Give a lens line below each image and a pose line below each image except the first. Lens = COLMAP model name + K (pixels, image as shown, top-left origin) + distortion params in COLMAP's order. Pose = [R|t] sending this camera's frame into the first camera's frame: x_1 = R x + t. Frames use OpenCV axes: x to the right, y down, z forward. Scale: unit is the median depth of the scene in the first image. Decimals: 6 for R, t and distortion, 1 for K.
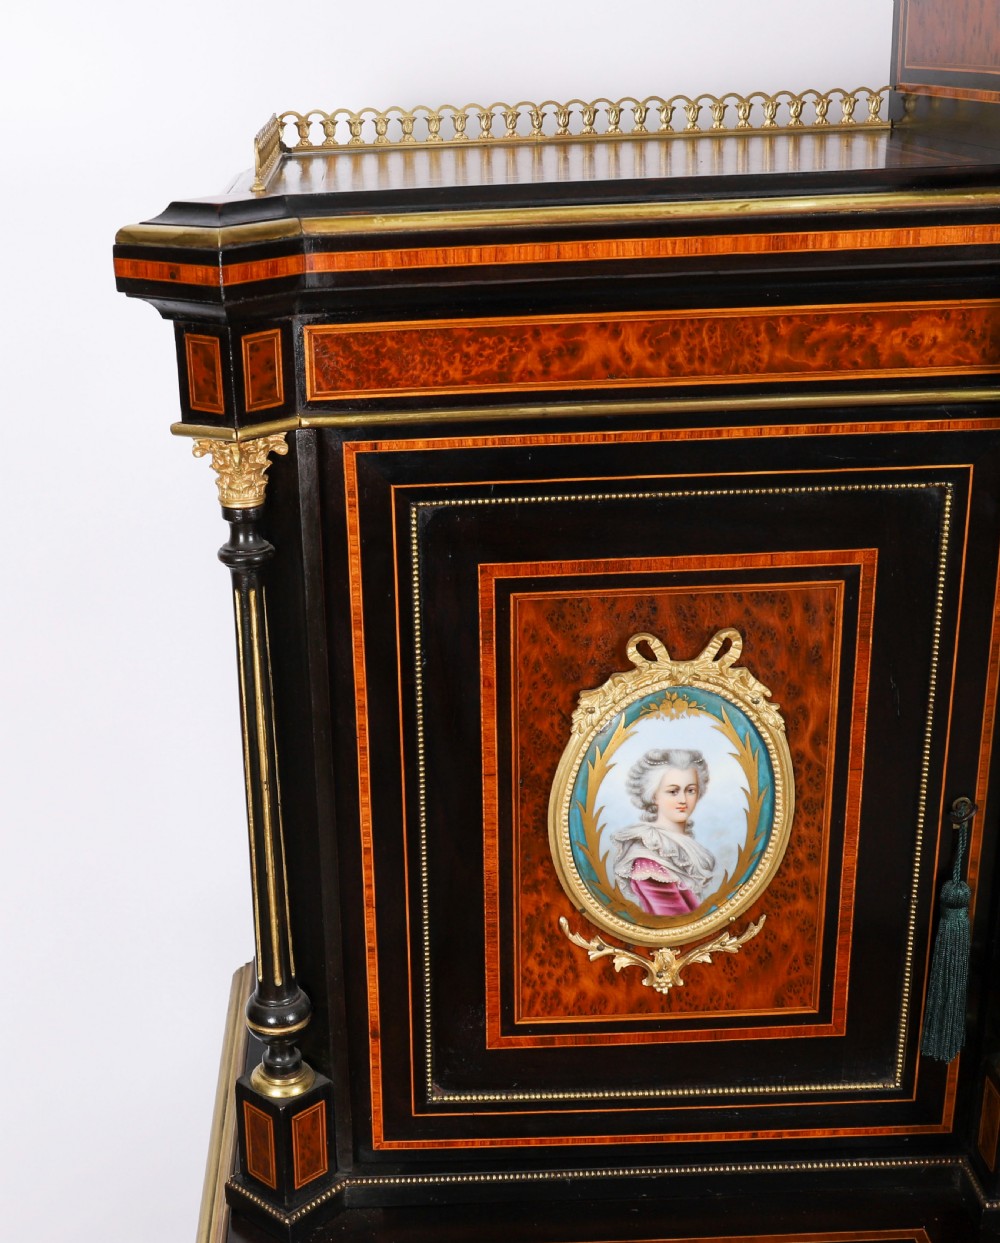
lens RADIAL K [[1710.8, 0, 340.6], [0, 1710.8, 686.4], [0, 0, 1]] dist [-0.070743, 0.000000]
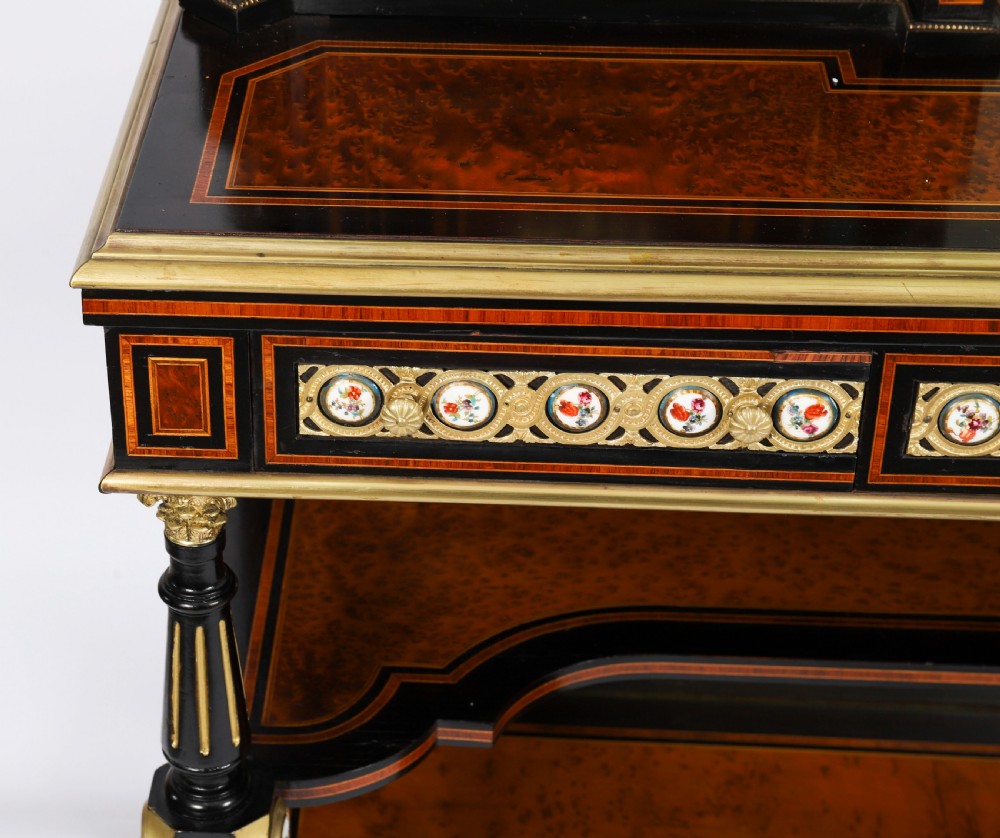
lens RADIAL K [[2280.5, 0, 383.5], [0, 2280.5, 422.2], [0, 0, 1]] dist [0.124346, 0.000000]
pose [[0.998005, 0.063021, -0.003843, 0.085838], [-0.060892, 0.976809, 0.205273, 0.284950], [0.016691, -0.204630, 0.978697, -0.451216]]
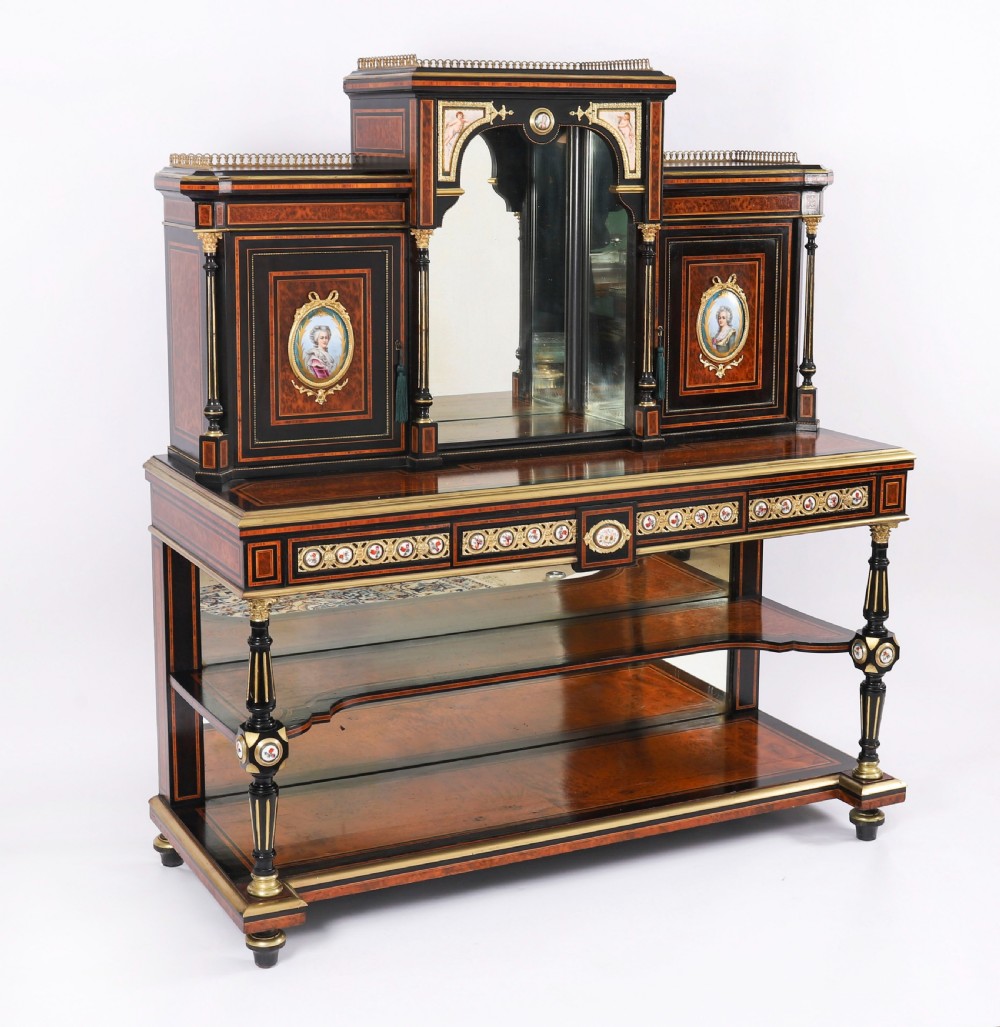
lens RADIAL K [[1817.3, 0, 495.4], [0, 1817.3, 461.3], [0, 0, 1]] dist [-0.078904, 0.000000]
pose [[0.889304, -0.029960, 0.456334, -1.219807], [0.118699, 0.978776, -0.167059, 0.988776], [-0.441643, 0.202733, 0.873985, -2.418739]]
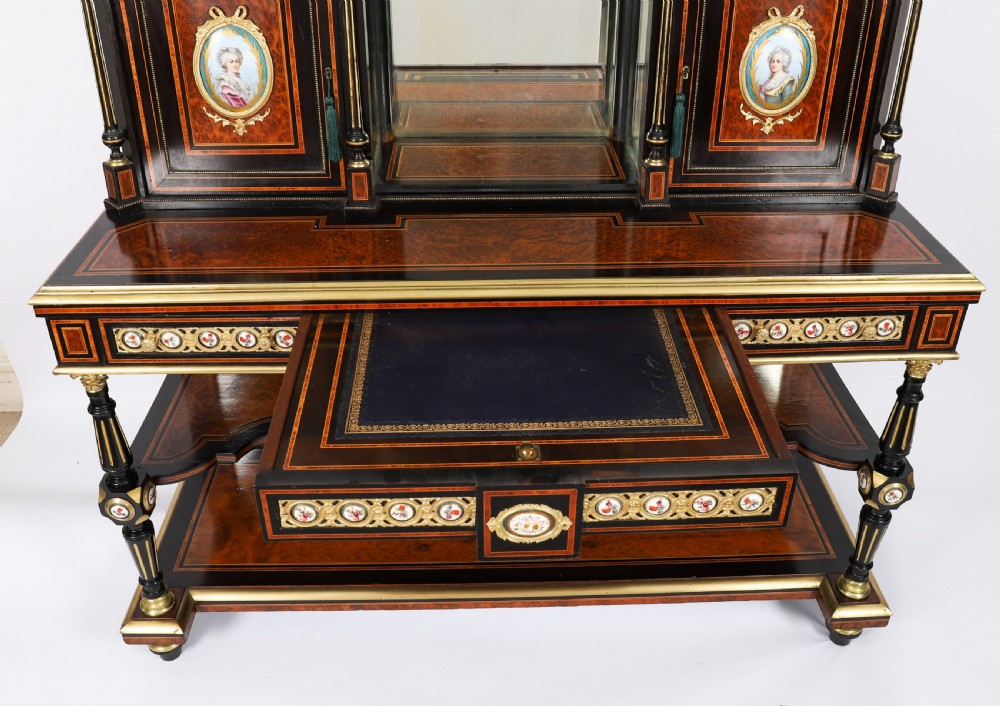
lens RADIAL K [[925.7, 0, 509.3], [0, 925.7, 320.4], [0, 0, 1]] dist [-0.080187, 0.000000]
pose [[0.996898, 0.025620, 0.074415, 0.583126], [-0.037086, 0.986895, 0.157042, 0.244018], [-0.069416, -0.159315, 0.984784, -0.727221]]
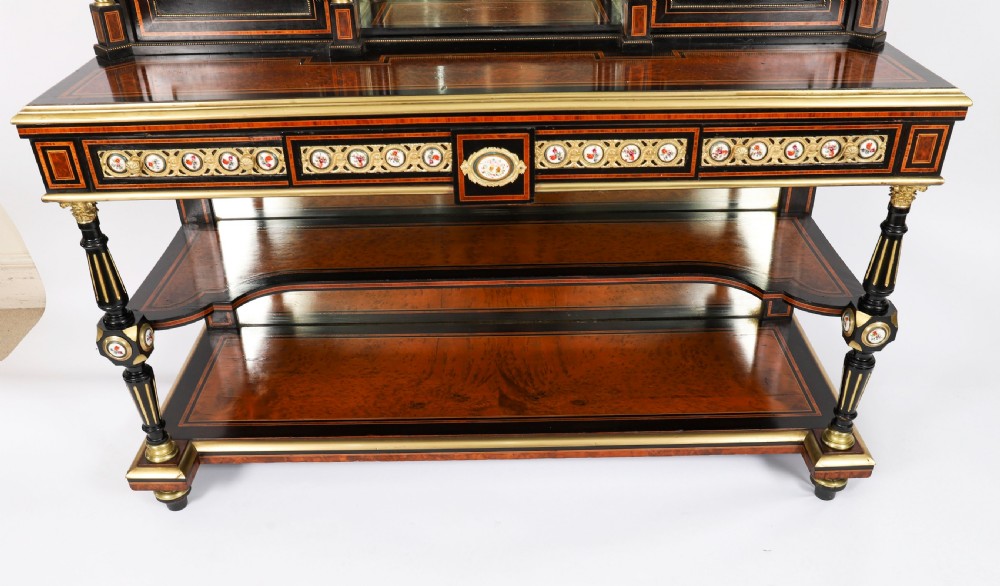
lens RADIAL K [[866.5, 0, 510.8], [0, 866.5, 372.1], [0, 0, 1]] dist [-0.097798, 0.098437]
pose [[0.998782, 0.017251, 0.046221, 0.678701], [-0.027545, 0.972244, 0.232343, 0.534695], [-0.040929, -0.233333, 0.971535, -0.700533]]
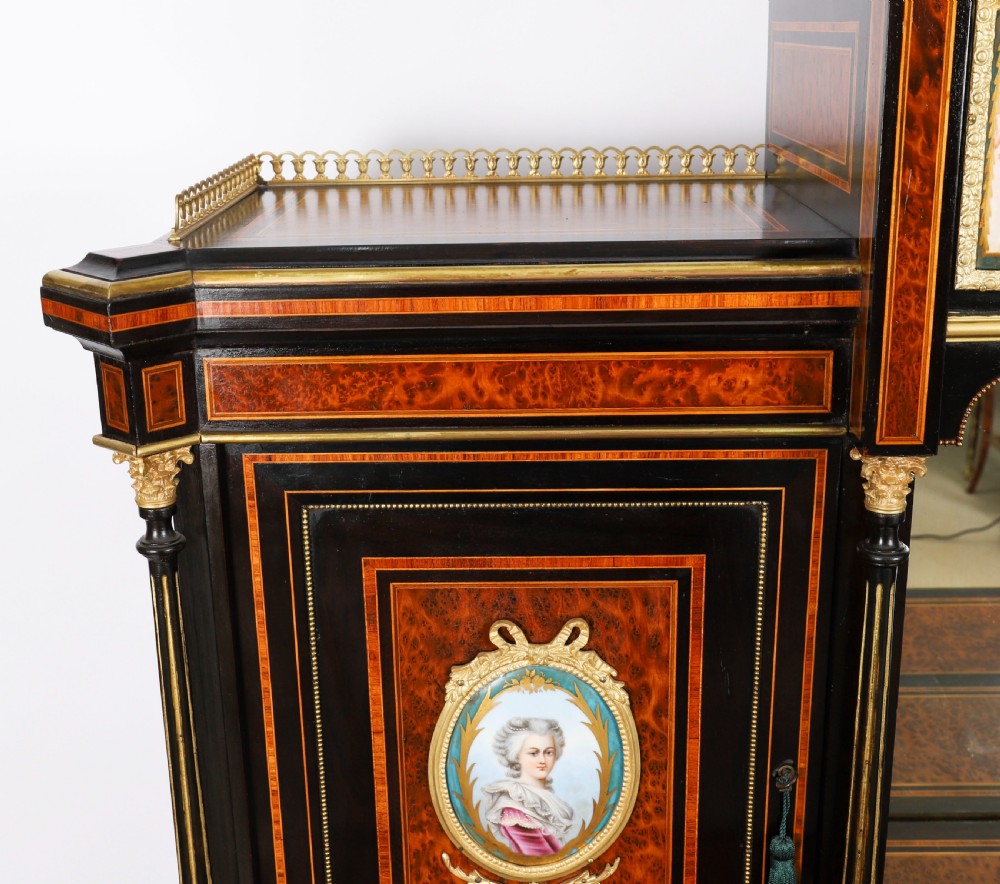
lens RADIAL K [[1317.5, 0, 502.1], [0, 1317.5, 418.3], [0, 0, 1]] dist [-0.051761, 0.000000]
pose [[0.999557, 0.029765, -0.000465, 0.167078], [-0.029718, 0.996821, -0.073920, -0.098868], [-0.001737, 0.073901, 0.997264, 0.092696]]
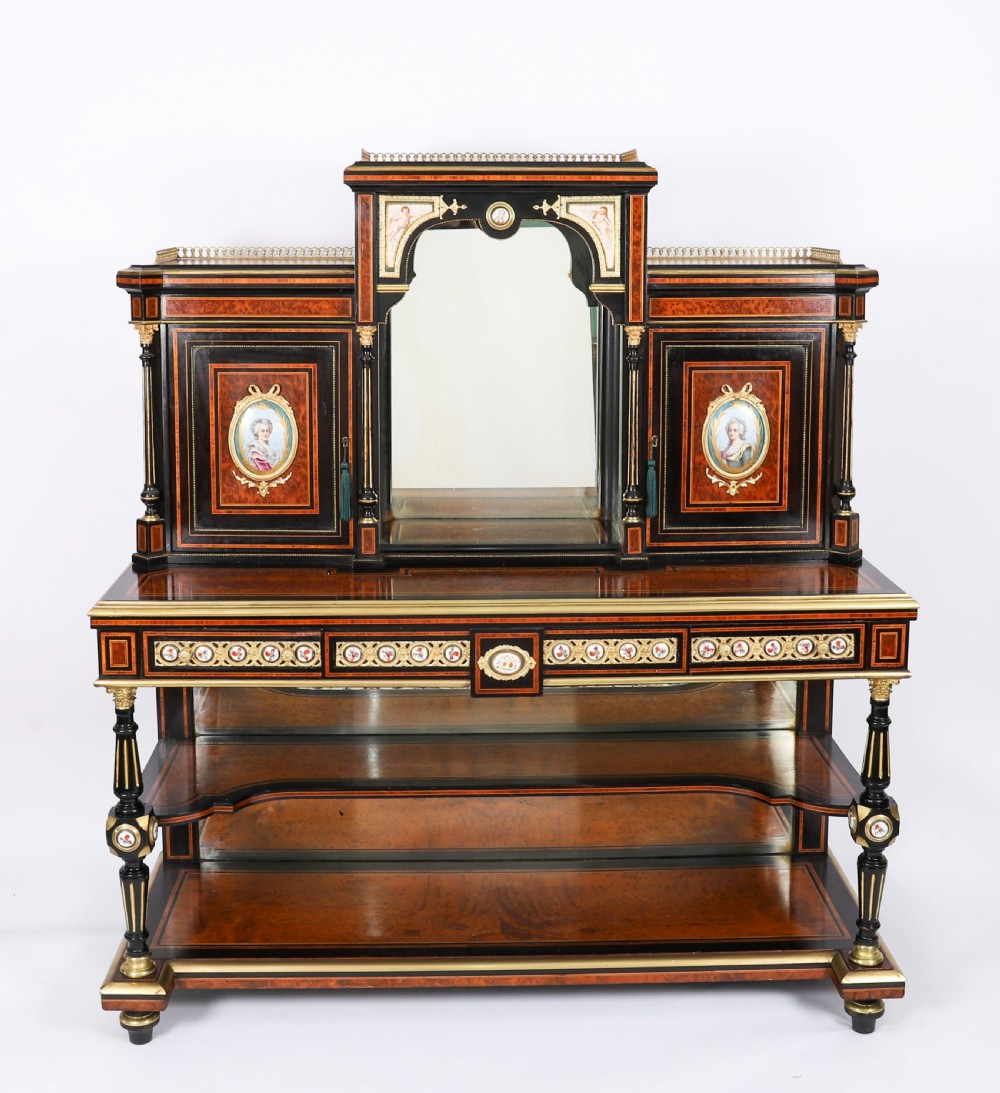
lens RADIAL K [[1548.2, 0, 502.4], [0, 1548.2, 432.7], [0, 0, 1]] dist [-0.097842, 0.000000]
pose [[0.997405, 0.046126, 0.055278, 0.517292], [-0.032691, 0.974247, -0.223102, 0.770702], [-0.064146, 0.220716, 0.973227, -2.184201]]
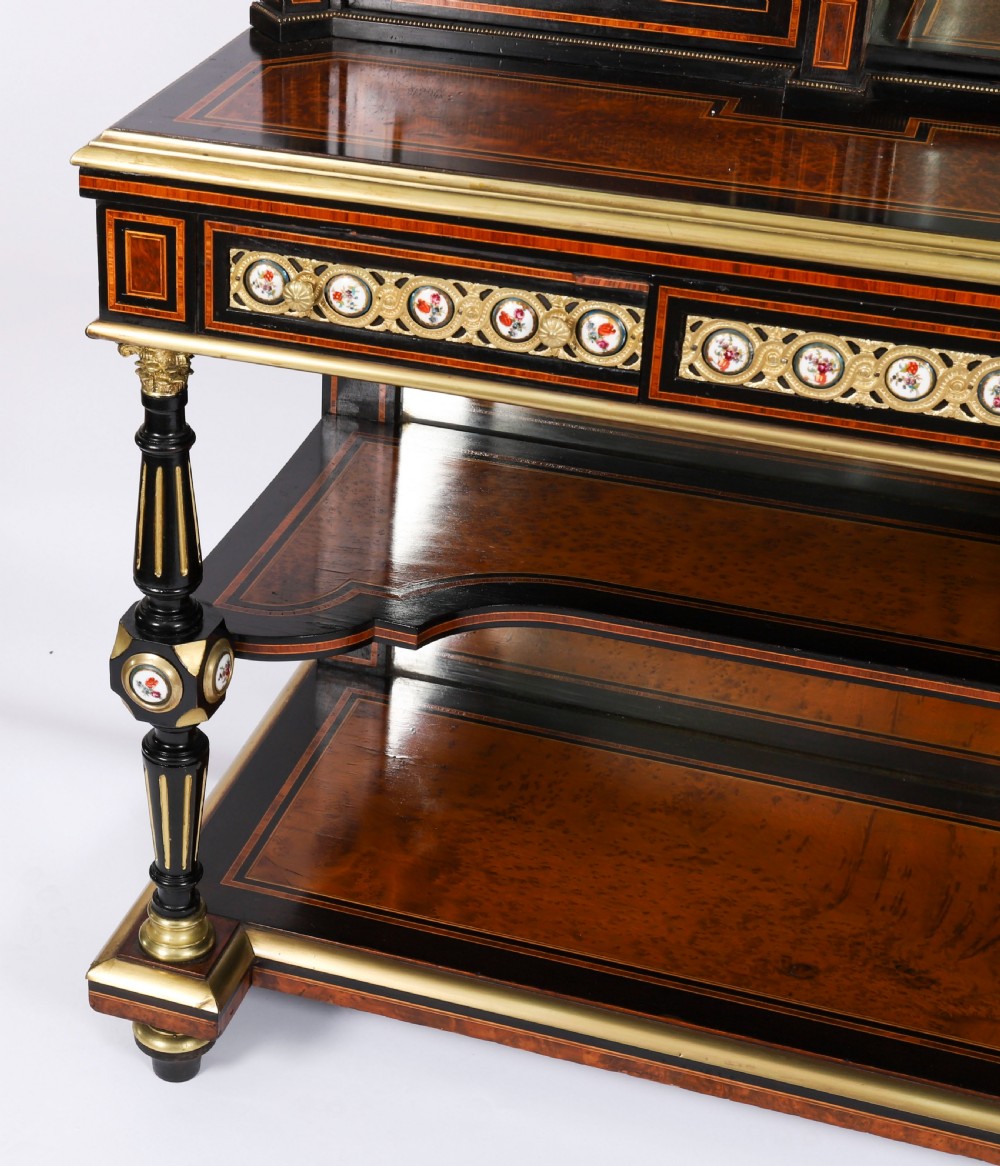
lens RADIAL K [[2257.9, 0, 303.9], [0, 2257.9, 585.3], [0, 0, 1]] dist [0.008992, 0.000000]
pose [[0.945278, 0.212580, -0.247507, 0.563778], [-0.176118, 0.971049, 0.161391, 0.485659], [0.274650, -0.108969, 0.955350, -0.824349]]
